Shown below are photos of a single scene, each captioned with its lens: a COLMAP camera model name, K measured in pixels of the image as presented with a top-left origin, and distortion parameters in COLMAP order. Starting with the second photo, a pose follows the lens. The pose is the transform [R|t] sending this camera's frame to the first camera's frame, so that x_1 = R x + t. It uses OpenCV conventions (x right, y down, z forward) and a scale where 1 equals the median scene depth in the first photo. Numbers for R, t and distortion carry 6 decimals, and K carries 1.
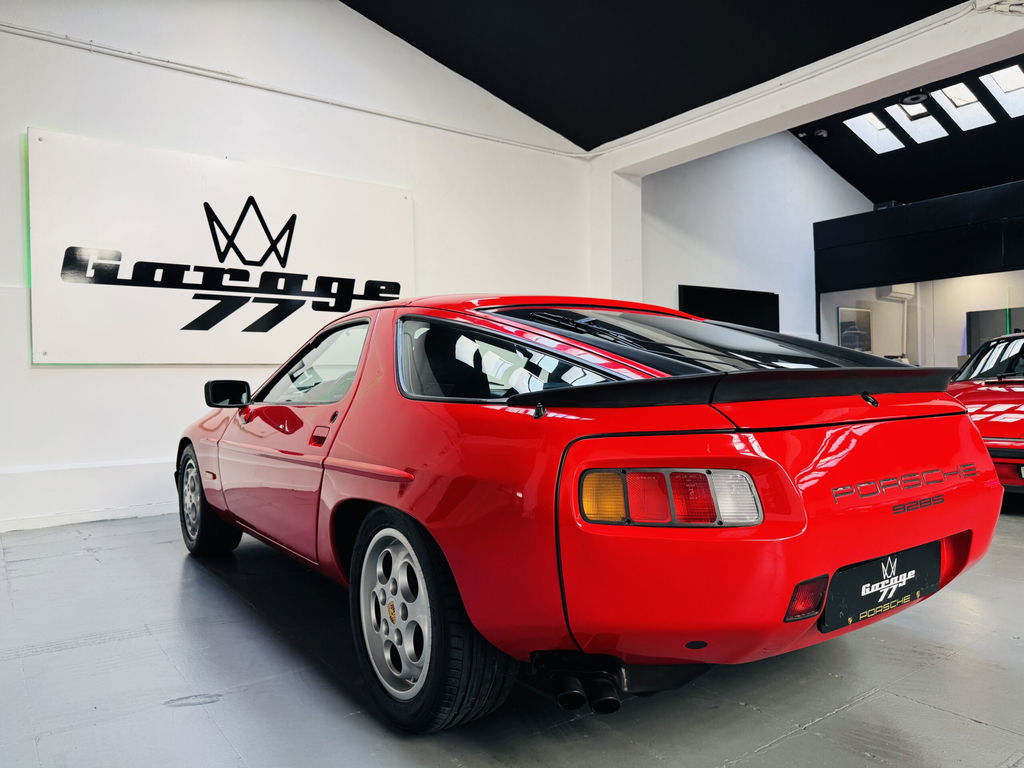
lens RADIAL K [[725.4, 0, 512.0], [0, 725.4, 384.0], [0, 0, 1]] dist [0.035394, 0.001814]
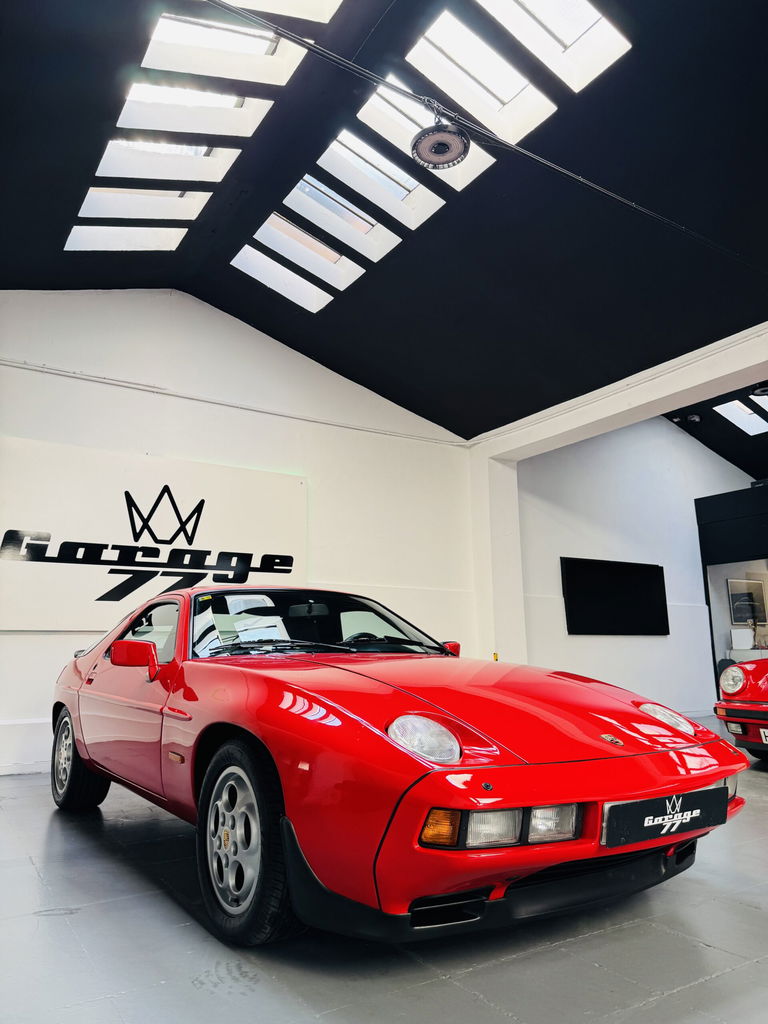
lens RADIAL K [[703.8, 0, 384.0], [0, 703.8, 512.0], [0, 0, 1]] dist [0.236186, -0.364302]
pose [[0.998503, -0.009284, -0.053898, 0.053262], [-0.001549, 0.980293, -0.197541, 0.011634], [0.054670, 0.197329, 0.978812, -0.098845]]
